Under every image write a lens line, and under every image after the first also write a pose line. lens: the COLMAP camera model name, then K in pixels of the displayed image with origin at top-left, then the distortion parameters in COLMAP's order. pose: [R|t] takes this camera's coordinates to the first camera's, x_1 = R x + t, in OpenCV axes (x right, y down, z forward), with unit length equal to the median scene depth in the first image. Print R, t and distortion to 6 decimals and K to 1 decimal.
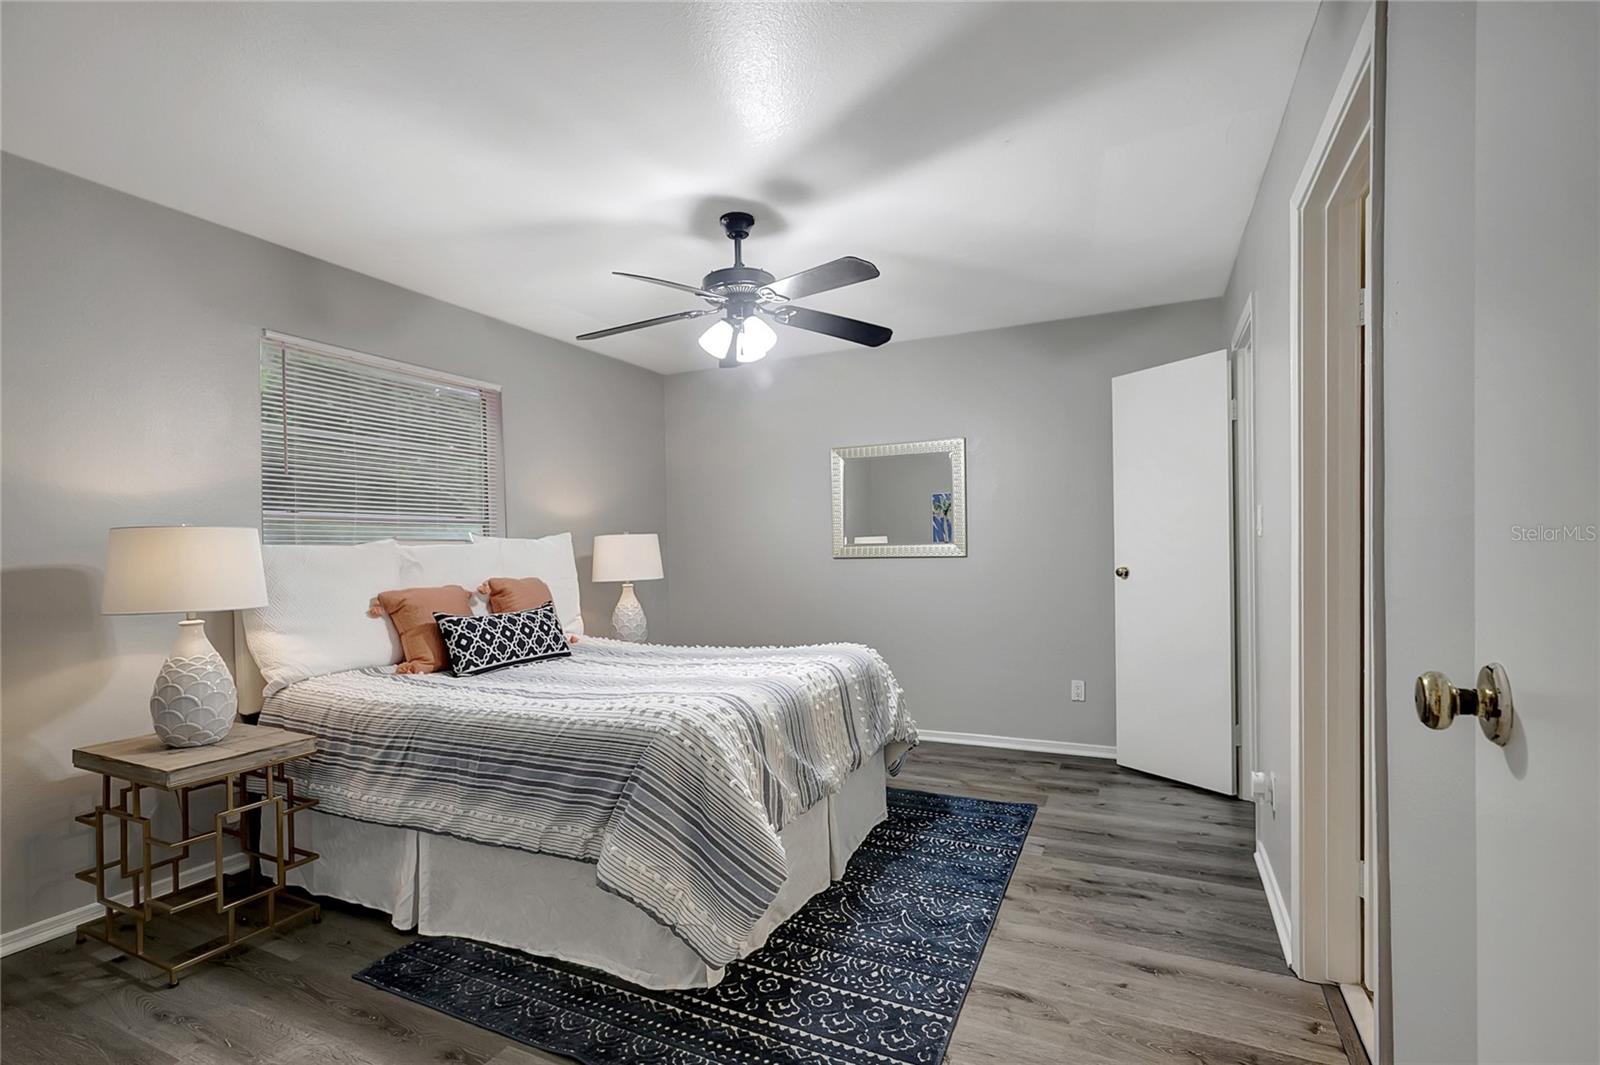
lens RADIAL K [[731.1, 0, 790.4], [0, 731.1, 554.5], [0, 0, 1]] dist [-0.028464, 0.014558]
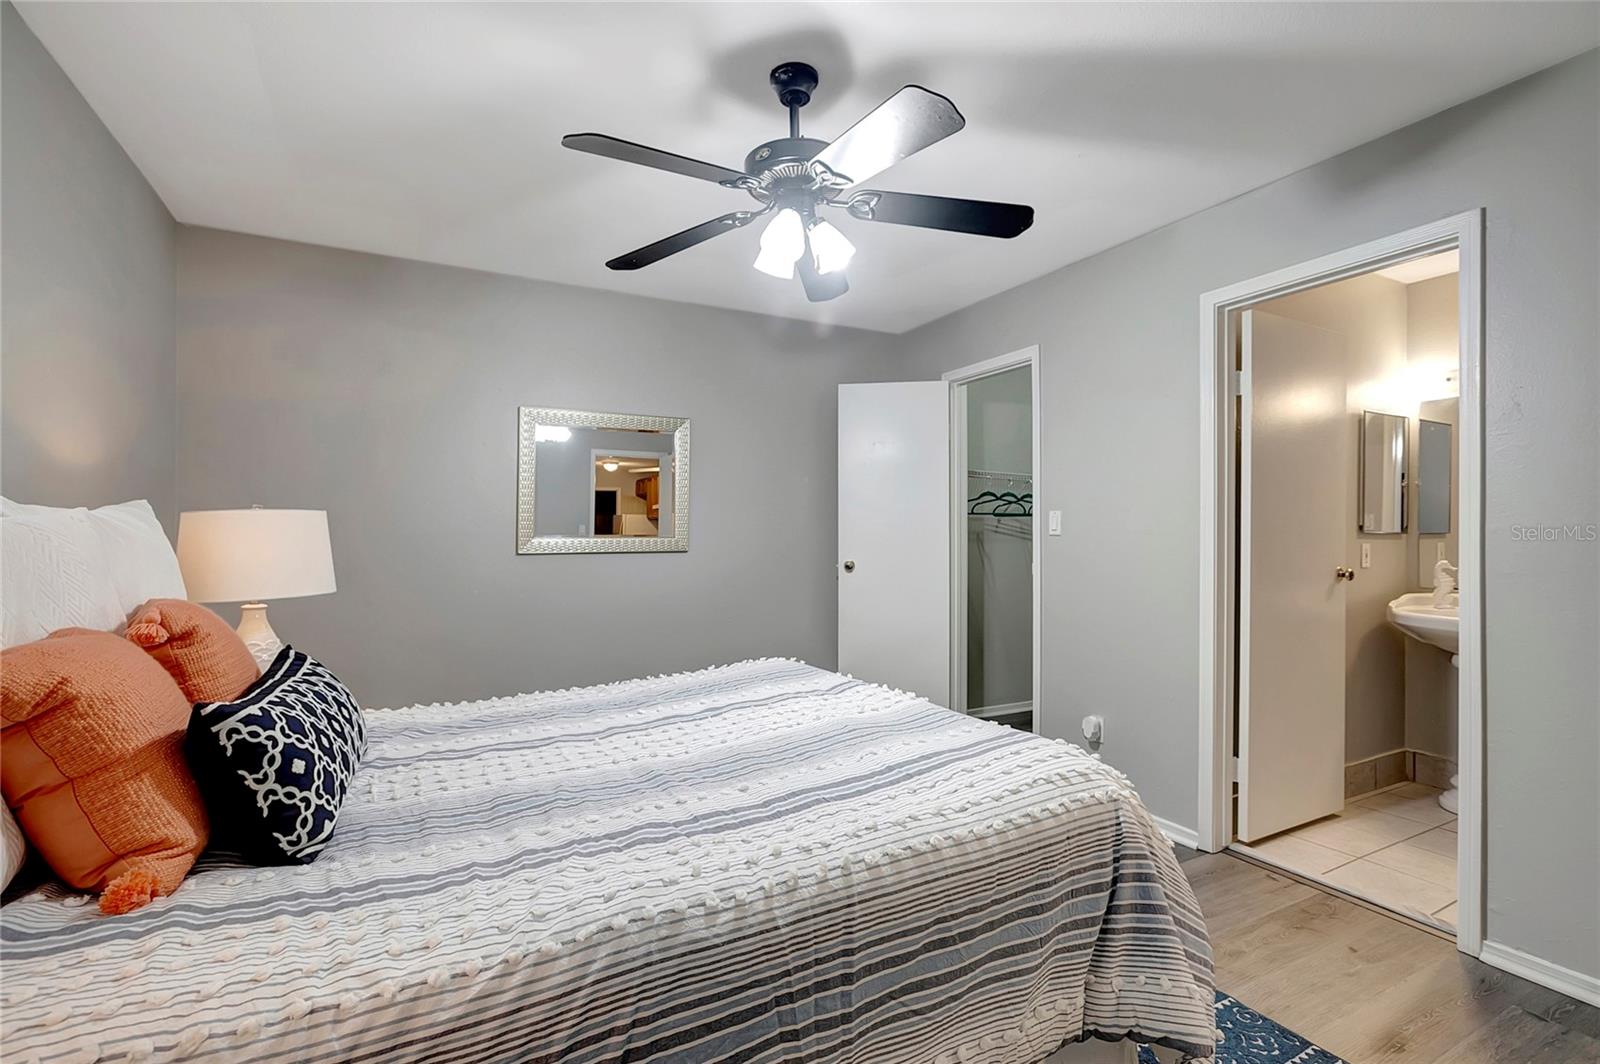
lens RADIAL K [[740.1, 0, 797.7], [0, 740.1, 546.0], [0, 0, 1]] dist [-0.024978, 0.015385]
pose [[0.590101, 0.005377, 0.807312, -0.609970], [0.003838, 0.999948, -0.009465, 0.006609], [-0.807320, 0.008684, 0.590049, 0.549997]]
